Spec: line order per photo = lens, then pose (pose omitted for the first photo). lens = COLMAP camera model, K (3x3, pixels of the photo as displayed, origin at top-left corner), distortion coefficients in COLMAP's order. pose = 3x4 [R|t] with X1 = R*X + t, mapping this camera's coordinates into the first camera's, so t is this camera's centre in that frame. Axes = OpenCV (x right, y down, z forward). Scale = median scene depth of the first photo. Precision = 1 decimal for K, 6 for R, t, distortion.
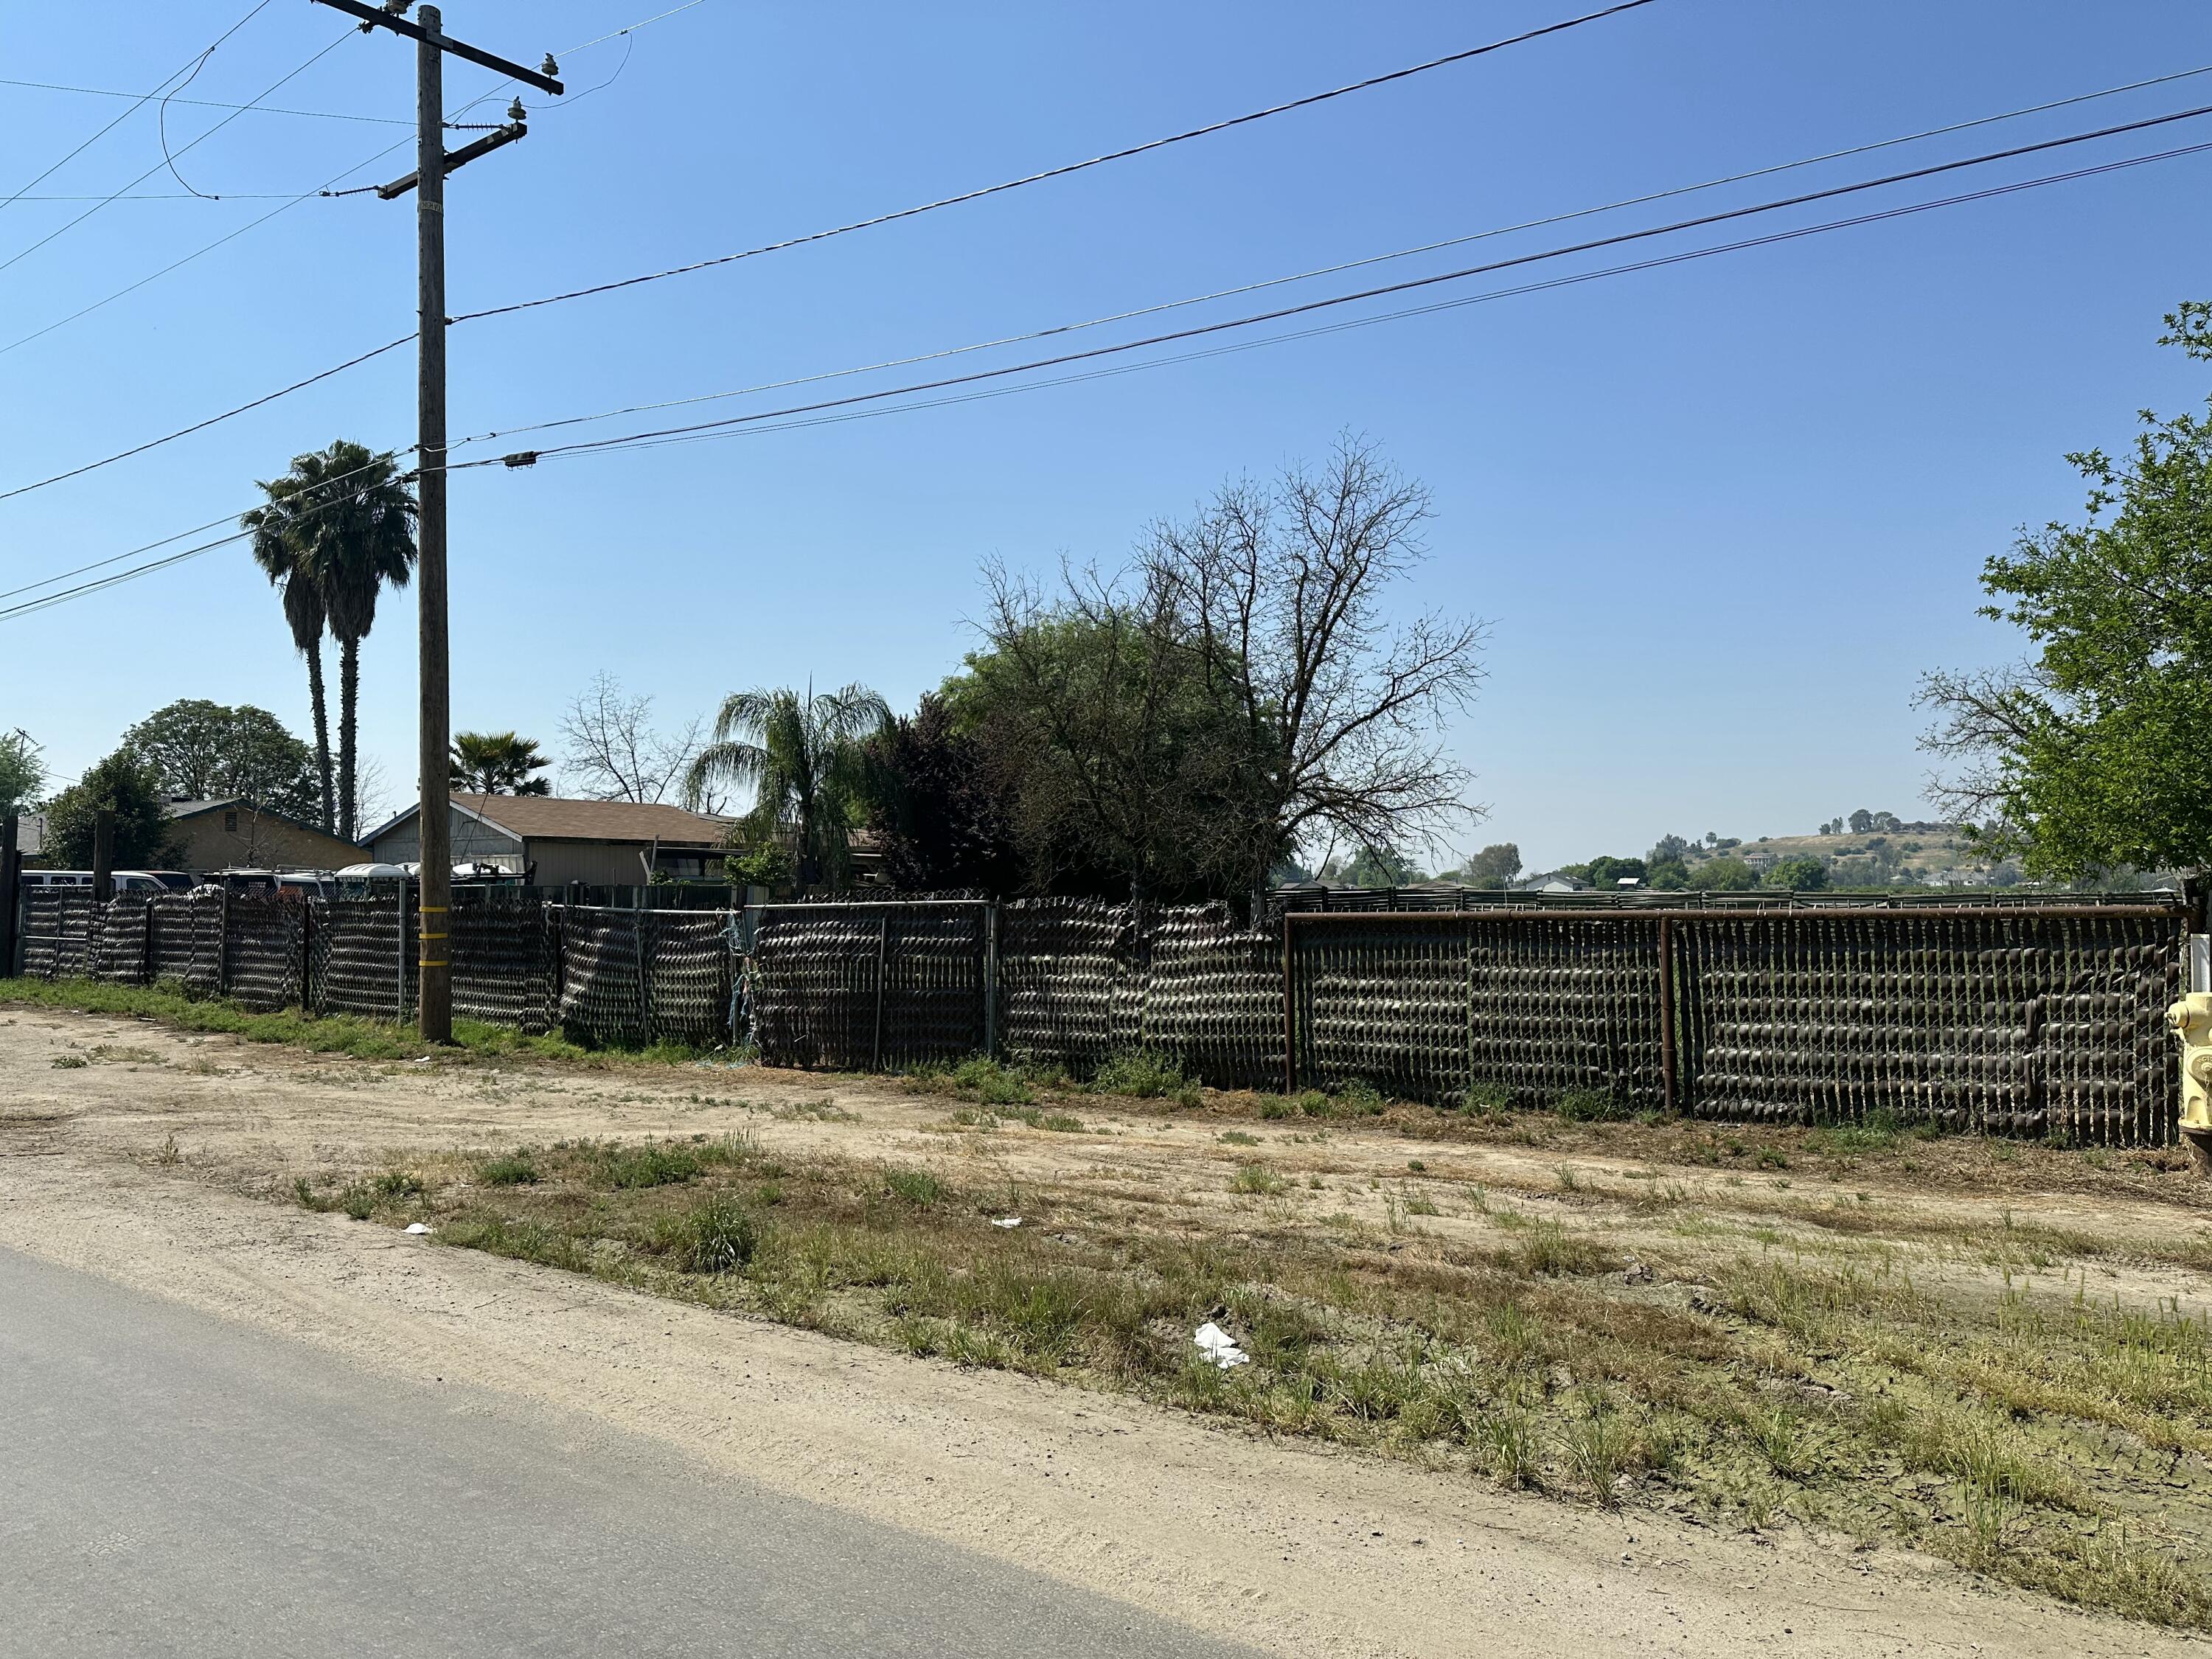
lens RADIAL K [[1549.0, 0, 1095.2], [0, 1549.0, 834.7], [0, 0, 1]] dist [0.077918, -0.106670]
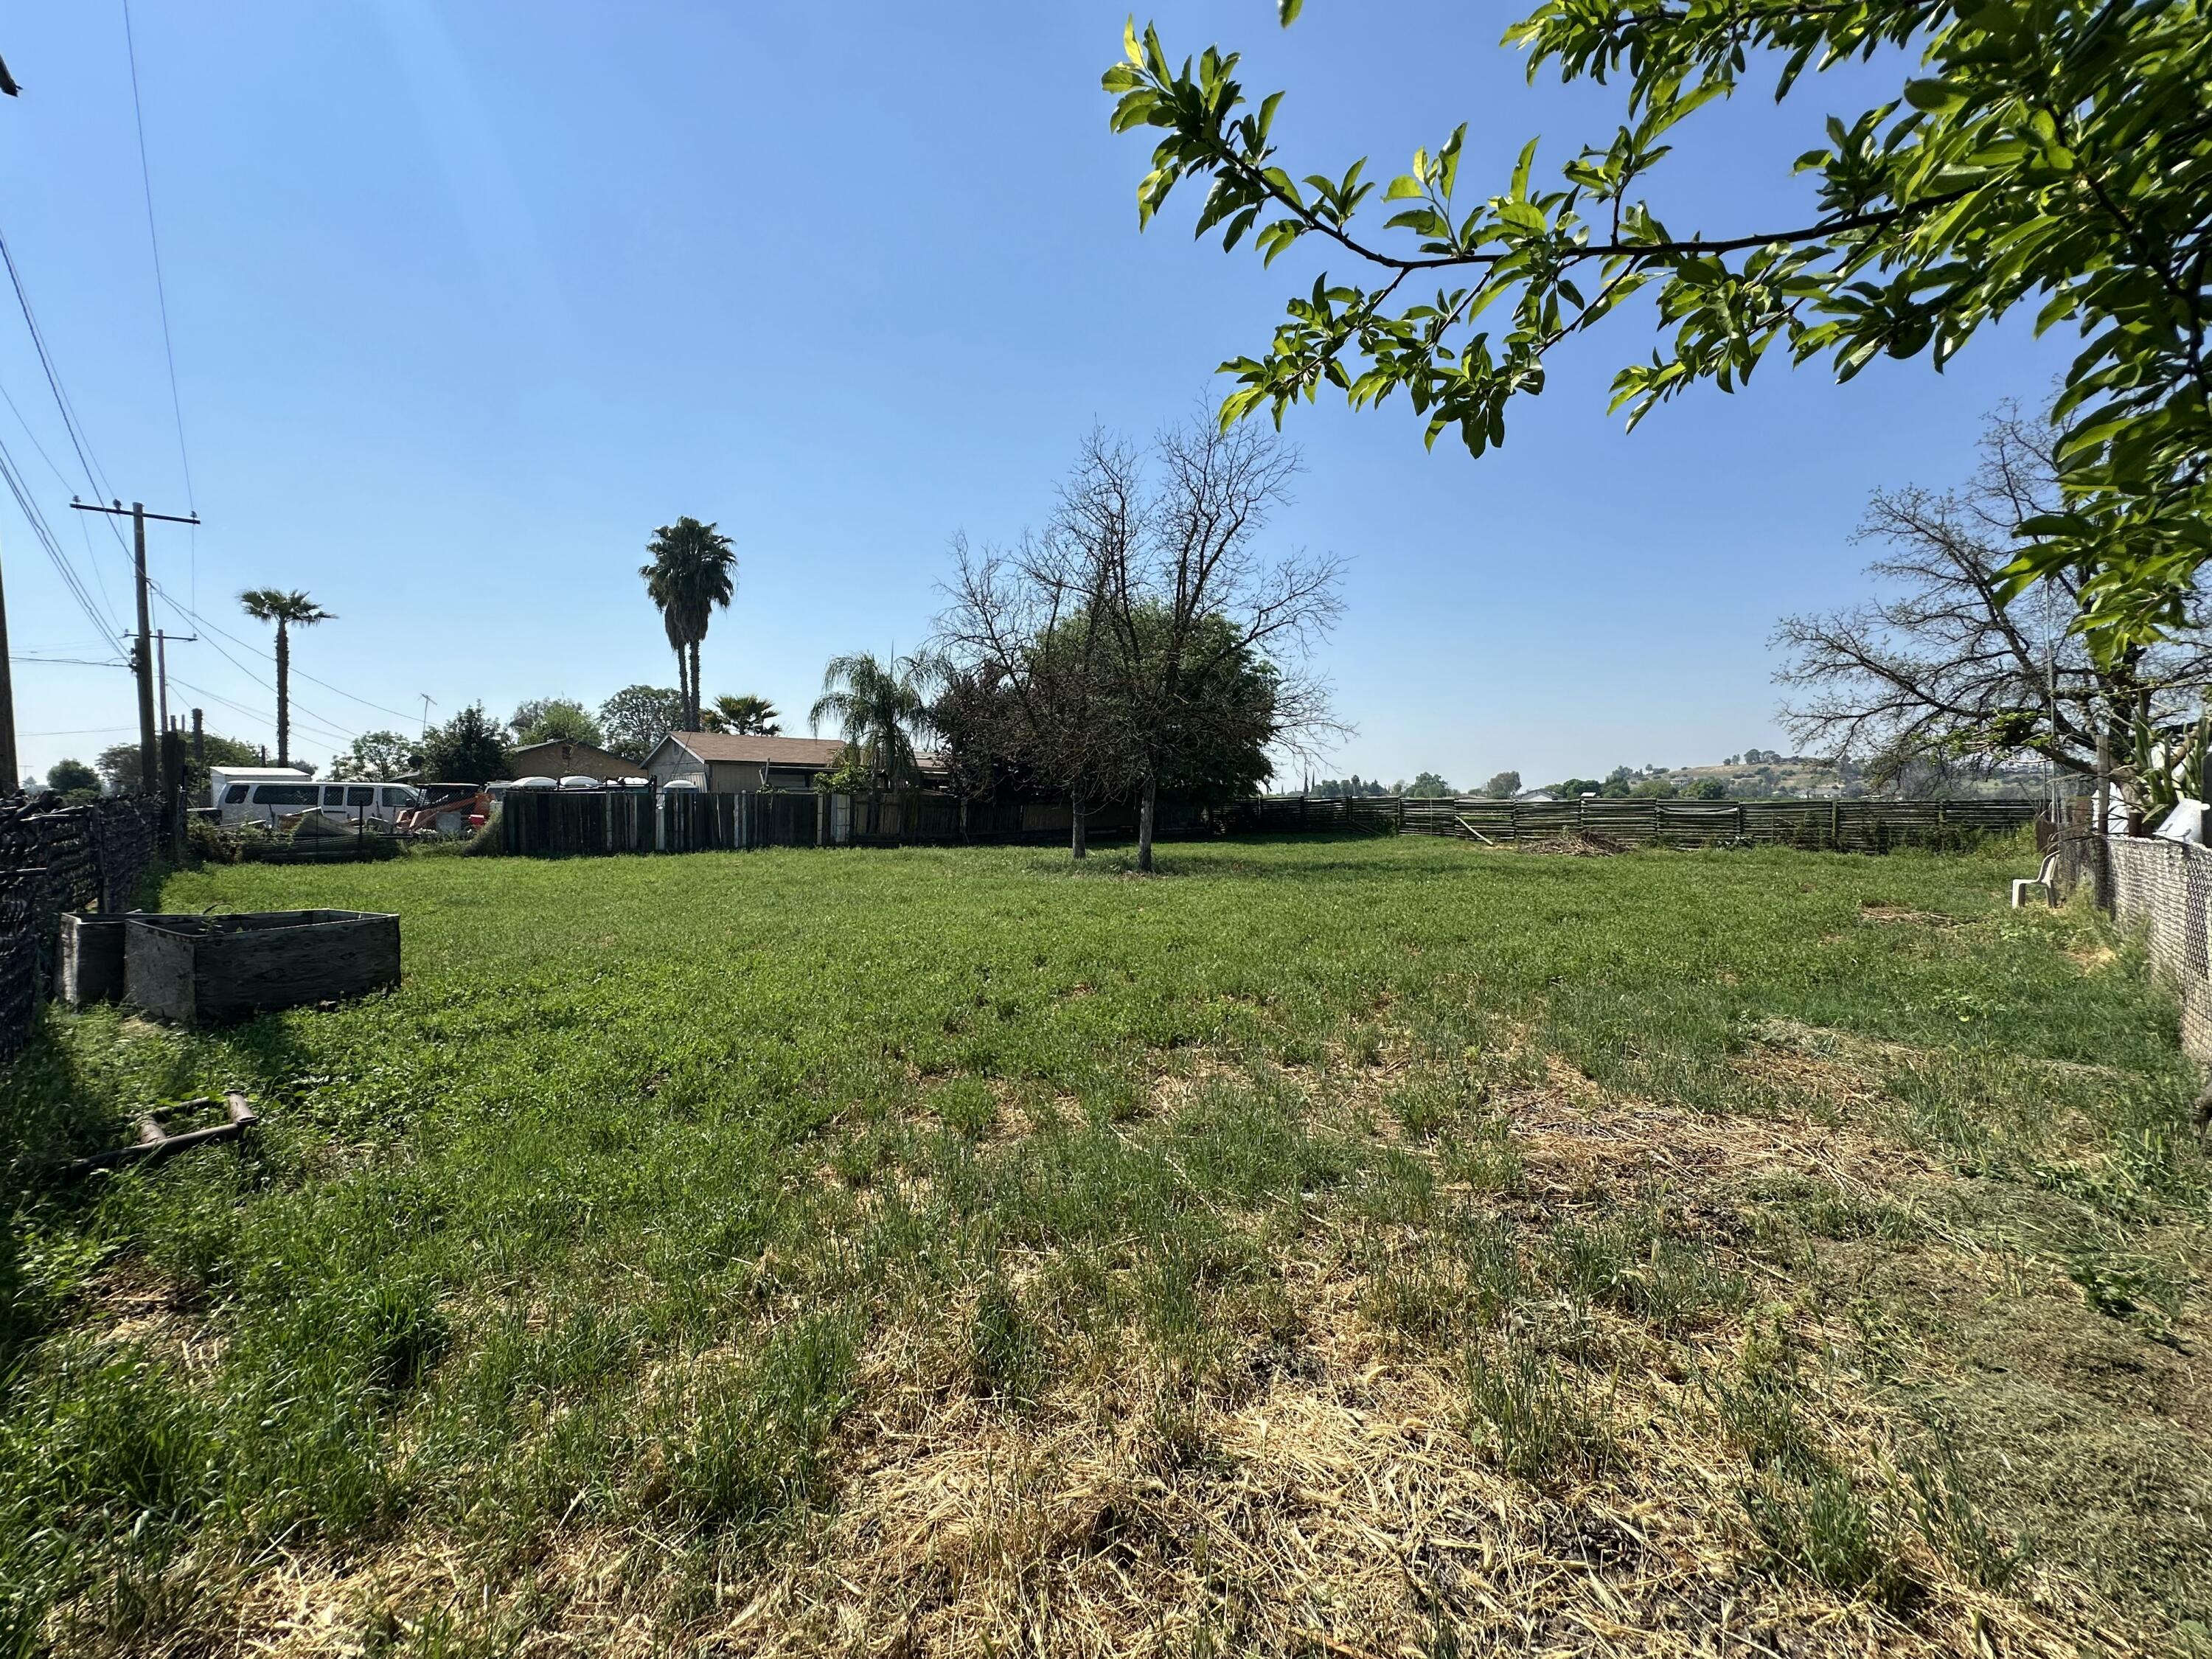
lens RADIAL K [[888.5, 0, 1105.9], [0, 888.5, 830.6], [0, 0, 1]] dist [-0.009031, 0.001831]
pose [[0.984333, 0.007034, -0.176180, 0.188976], [0.005237, 0.997597, 0.069087, 0.014064], [0.176243, -0.068927, 0.981930, 0.314456]]
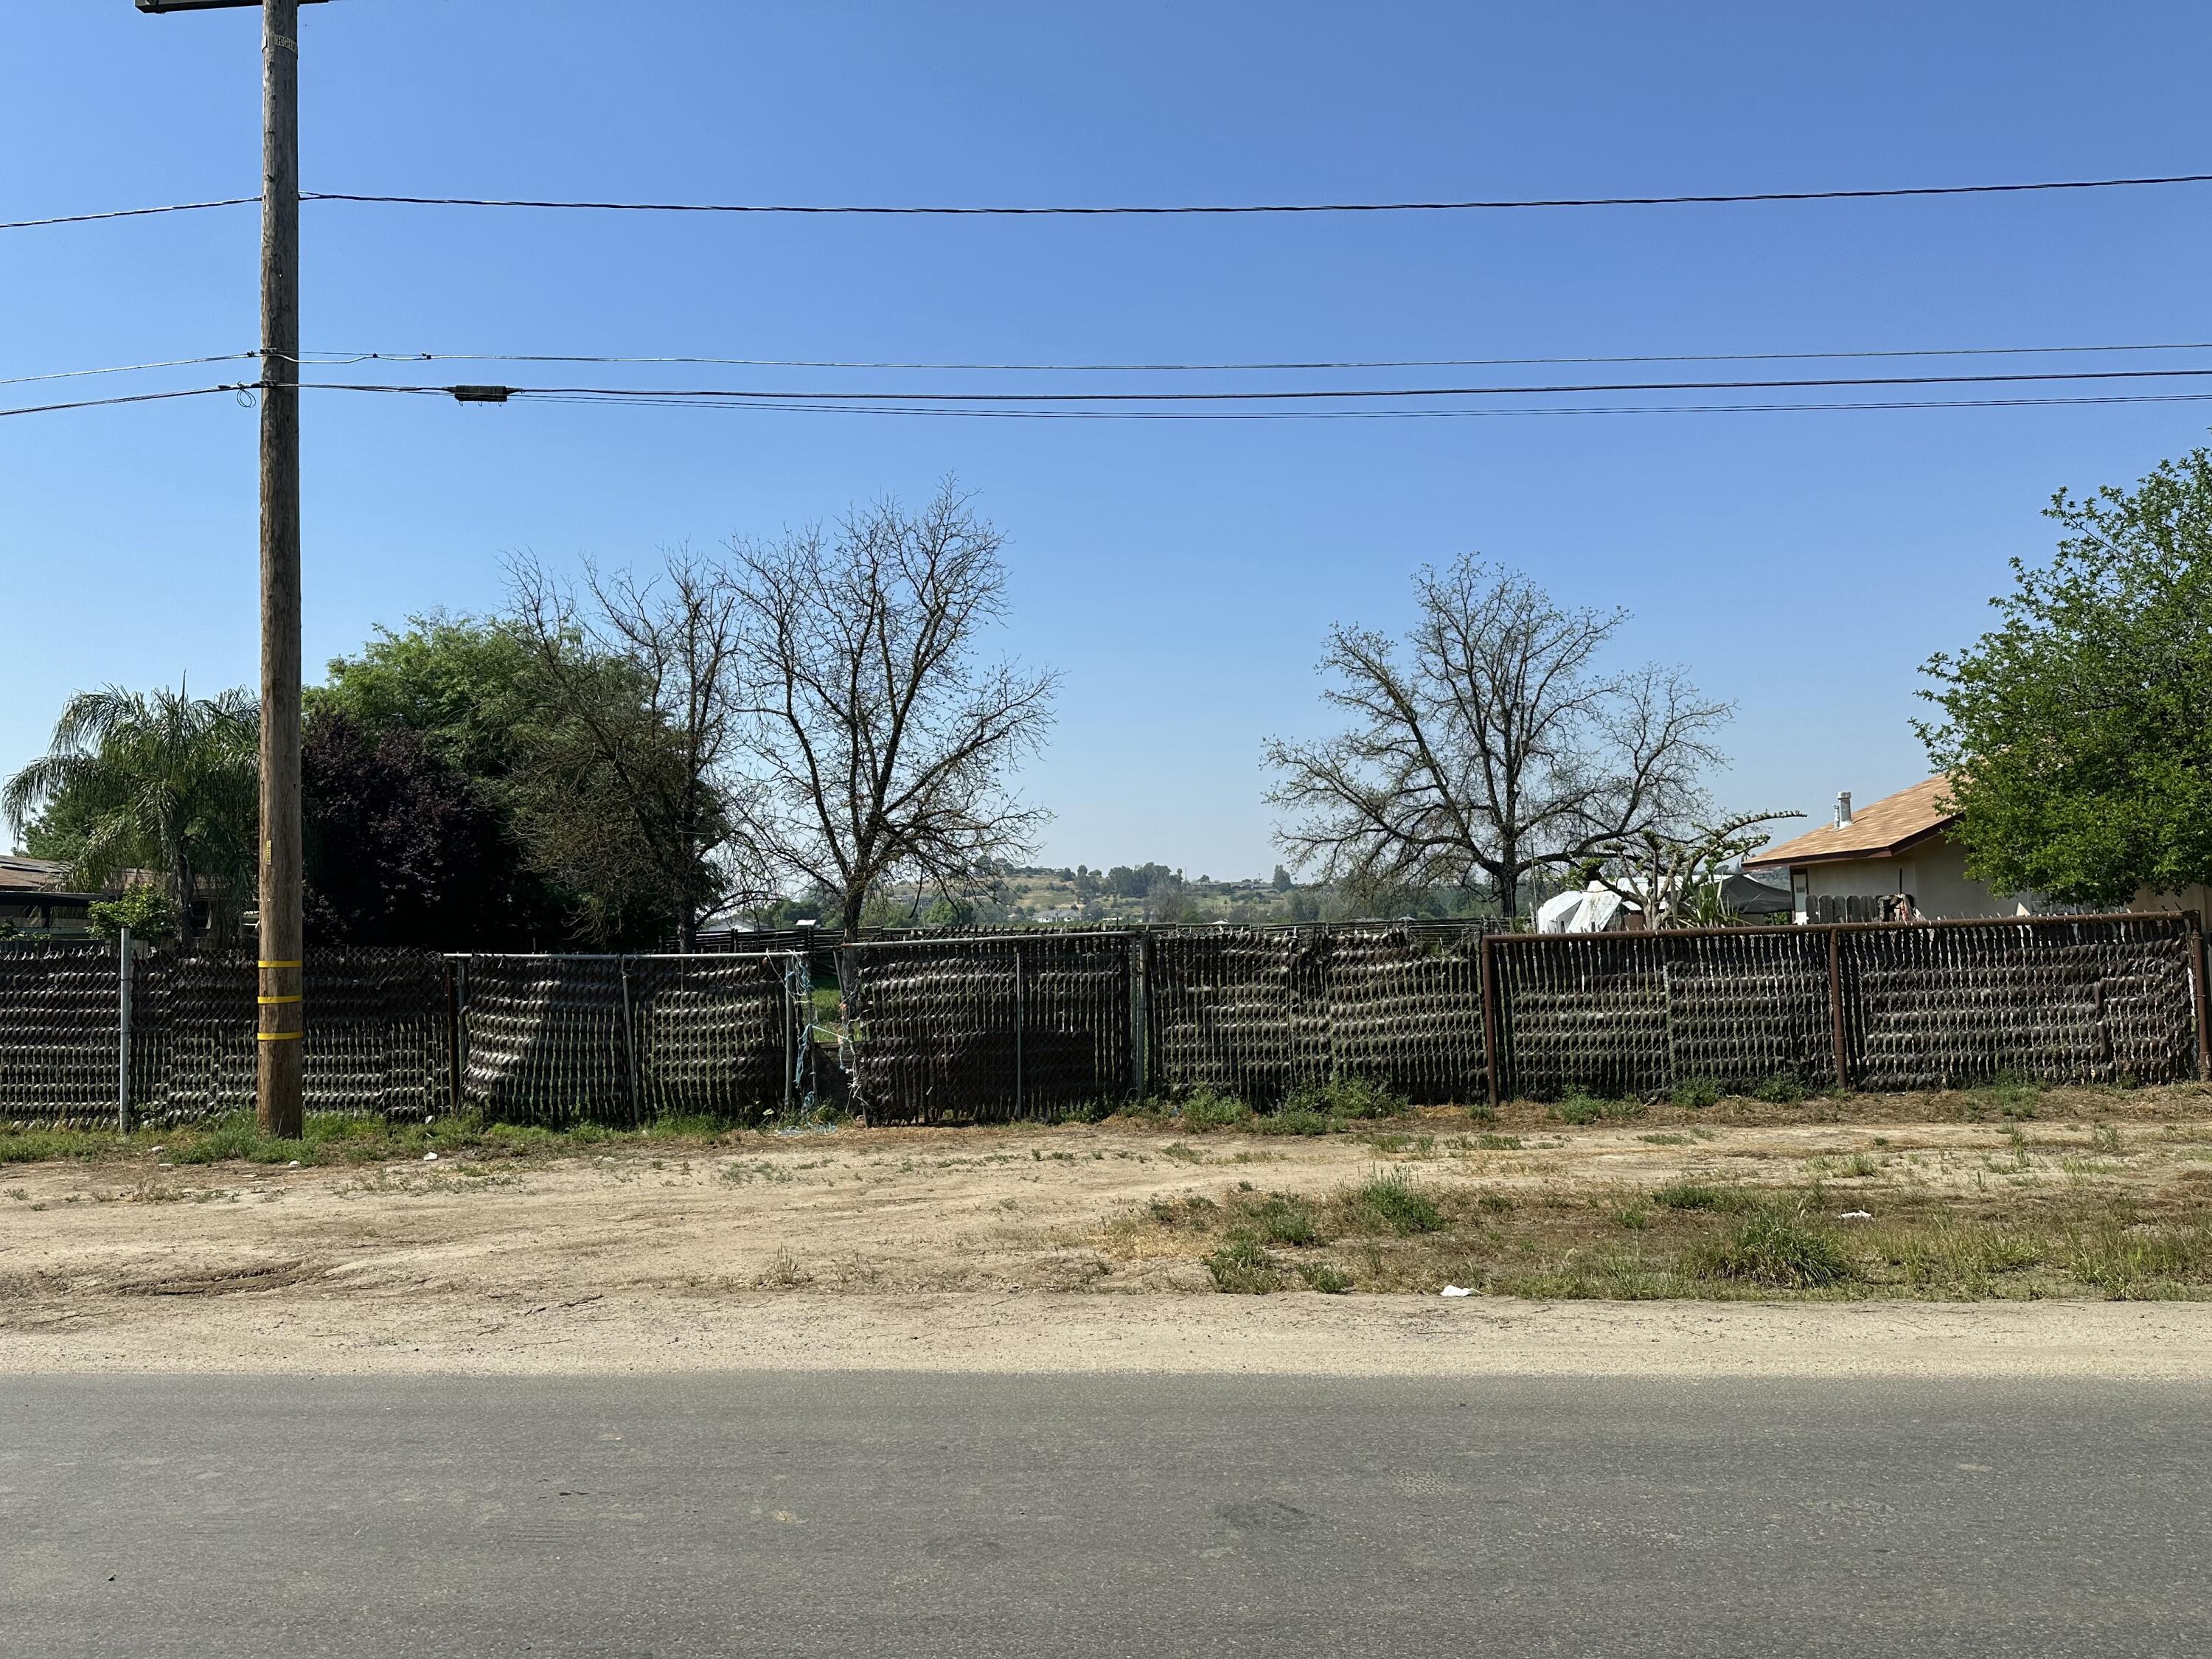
lens RADIAL K [[1549.0, 0, 1094.4], [0, 1549.0, 837.6], [0, 0, 1]] dist [0.077918, -0.106670]
pose [[0.858481, 0.011728, 0.512711, -0.256496], [0.002004, 0.999654, -0.026221, 0.003942], [-0.512841, 0.023538, 0.858161, 0.081346]]
